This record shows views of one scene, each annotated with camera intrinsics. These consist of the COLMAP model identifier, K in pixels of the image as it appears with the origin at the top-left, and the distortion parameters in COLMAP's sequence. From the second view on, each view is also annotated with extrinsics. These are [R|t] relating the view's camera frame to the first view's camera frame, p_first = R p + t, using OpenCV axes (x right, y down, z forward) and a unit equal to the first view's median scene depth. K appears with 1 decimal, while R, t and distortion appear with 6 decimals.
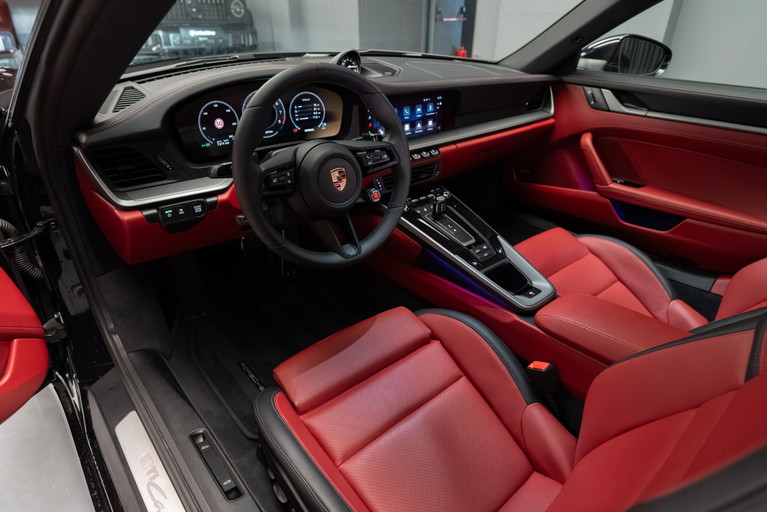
lens RADIAL K [[446.2, 0, 403.4], [0, 446.2, 259.2], [0, 0, 1]] dist [0.004103, -0.000712]
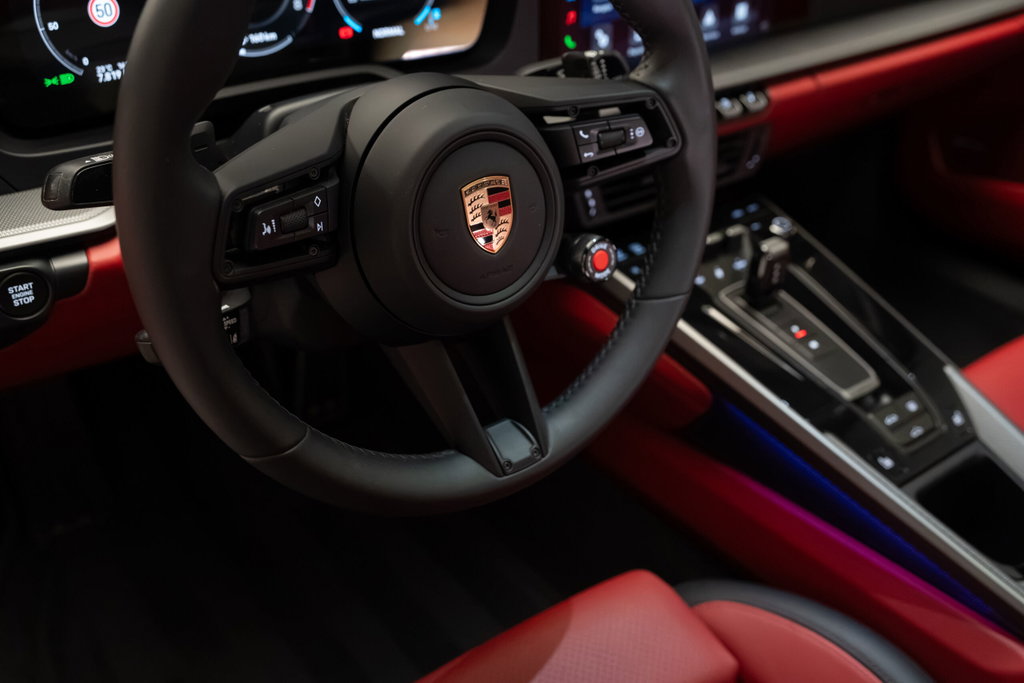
lens RADIAL K [[1014.7, 0, 506.5], [0, 1014.7, 342.5], [0, 0, 1]] dist [0.012808, 0.000000]
pose [[0.996823, 0.040866, -0.068364, -0.070586], [-0.038456, 0.998604, 0.036200, -0.101539], [0.069748, -0.033456, 0.997003, 0.284166]]
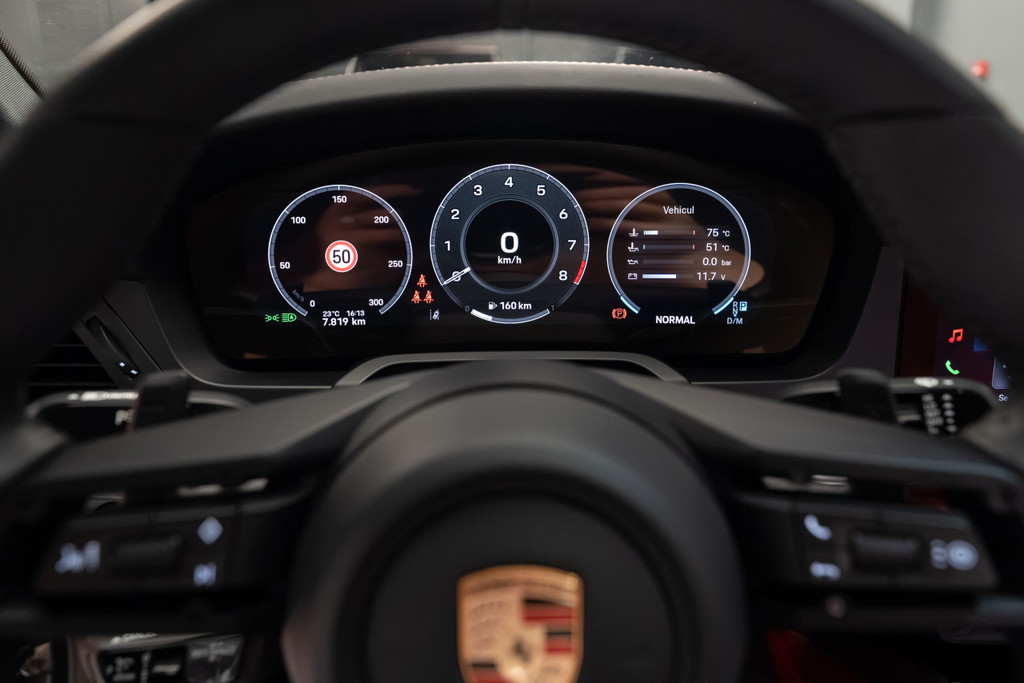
lens RADIAL K [[700.0, 0, 507.9], [0, 700.0, 340.1], [0, 0, 1]] dist [-0.002807, -0.002961]
pose [[0.746912, 0.143989, -0.649145, -0.013040], [-0.302507, 0.942971, -0.138903, -0.201931], [0.592125, 0.300120, 0.747875, 0.673129]]
